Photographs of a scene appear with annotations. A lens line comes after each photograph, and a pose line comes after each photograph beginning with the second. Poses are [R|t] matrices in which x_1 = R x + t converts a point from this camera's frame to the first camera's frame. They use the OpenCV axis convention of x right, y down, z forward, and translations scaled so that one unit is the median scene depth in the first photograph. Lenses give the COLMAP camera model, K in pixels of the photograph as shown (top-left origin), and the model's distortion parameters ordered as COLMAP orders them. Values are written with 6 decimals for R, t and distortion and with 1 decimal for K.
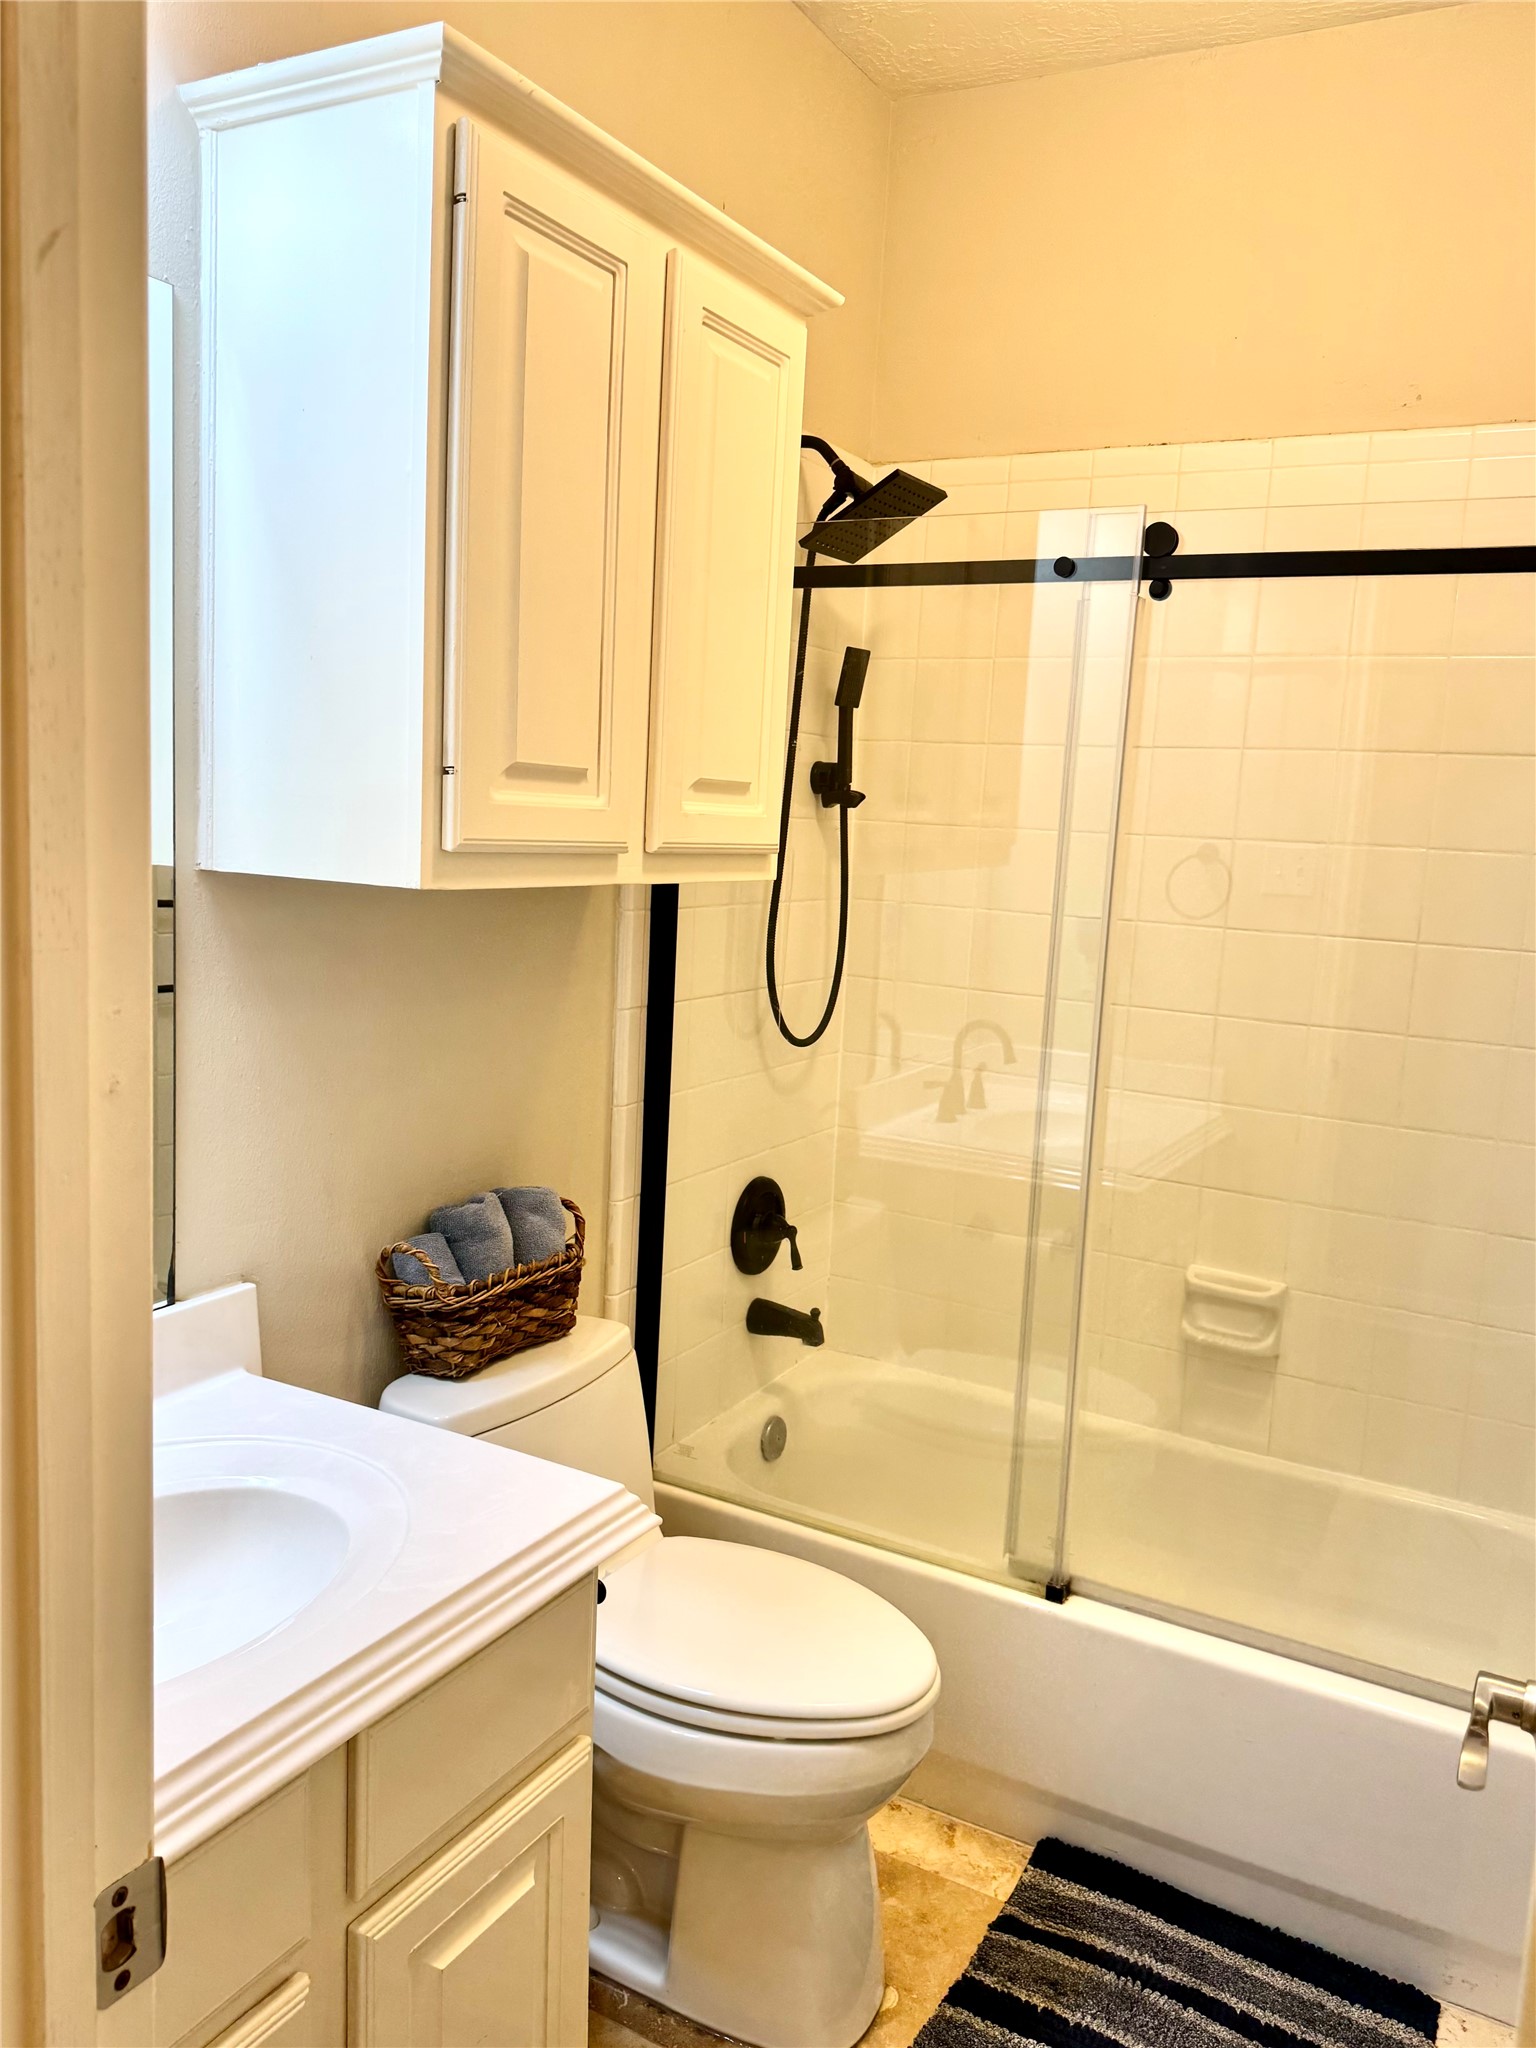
lens RADIAL K [[1549.2, 0, 737.3], [0, 1549.2, 1005.6], [0, 0, 1]] dist [0.128994, -0.143196]
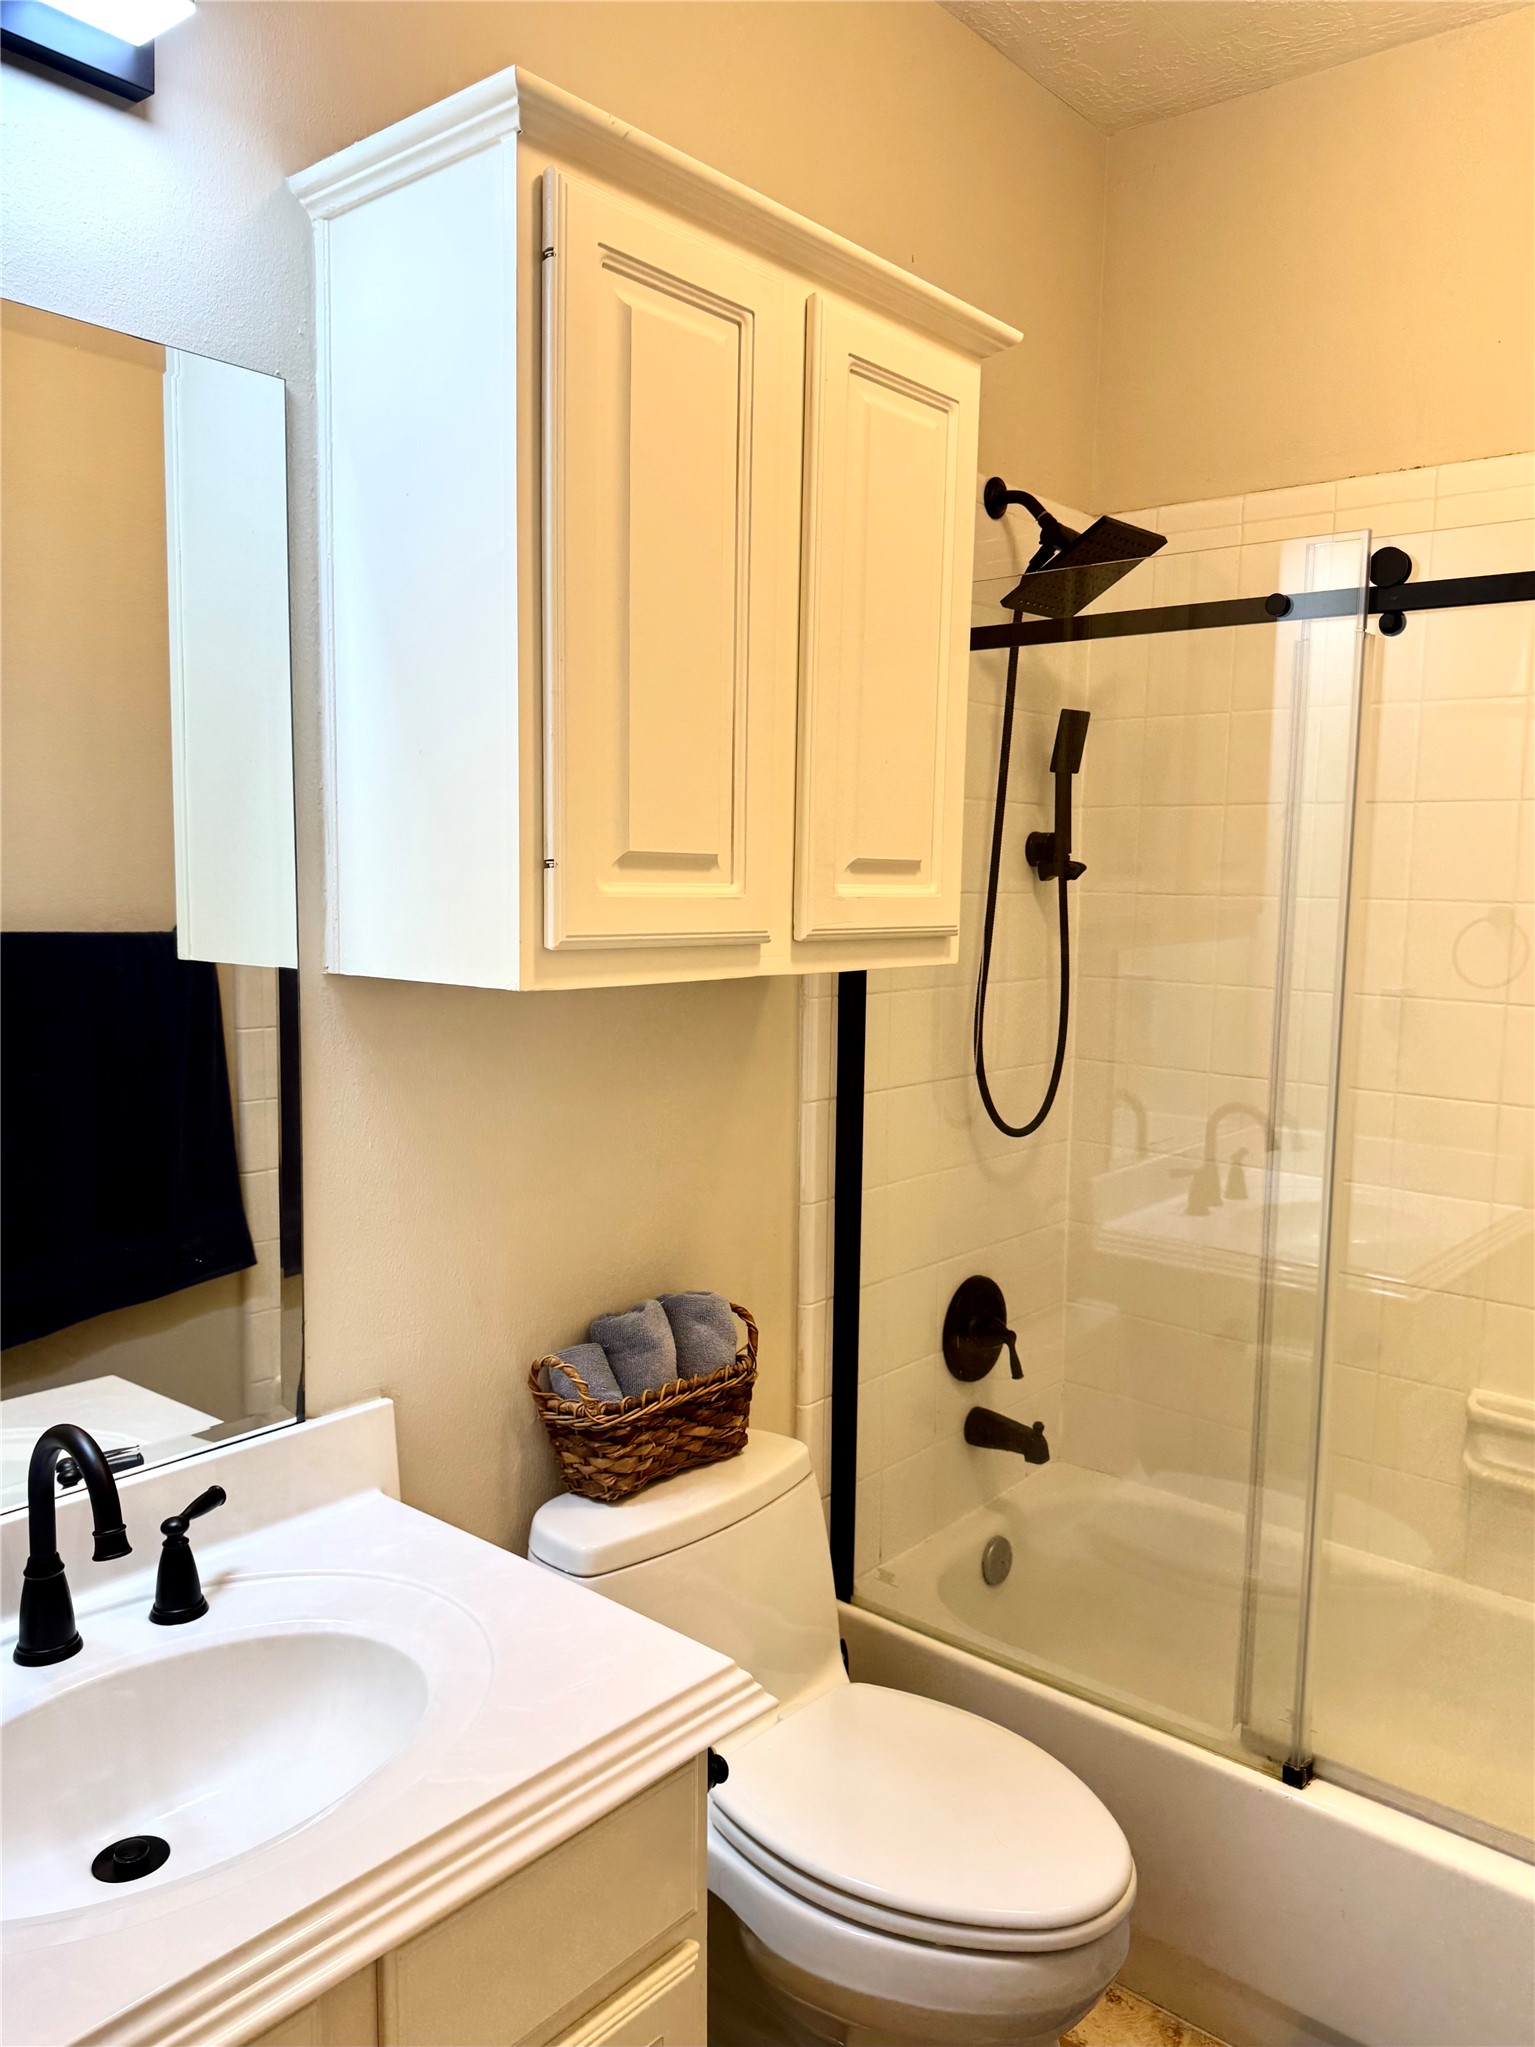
lens RADIAL K [[1472.8, 0, 773.8], [0, 1472.8, 1028.4], [0, 0, 1]] dist [0.111134, -0.137186]
pose [[0.981611, -0.012416, -0.190490, 0.090217], [0.007540, 0.999626, -0.026301, -0.022150], [0.190745, 0.024381, 0.981337, 0.129536]]
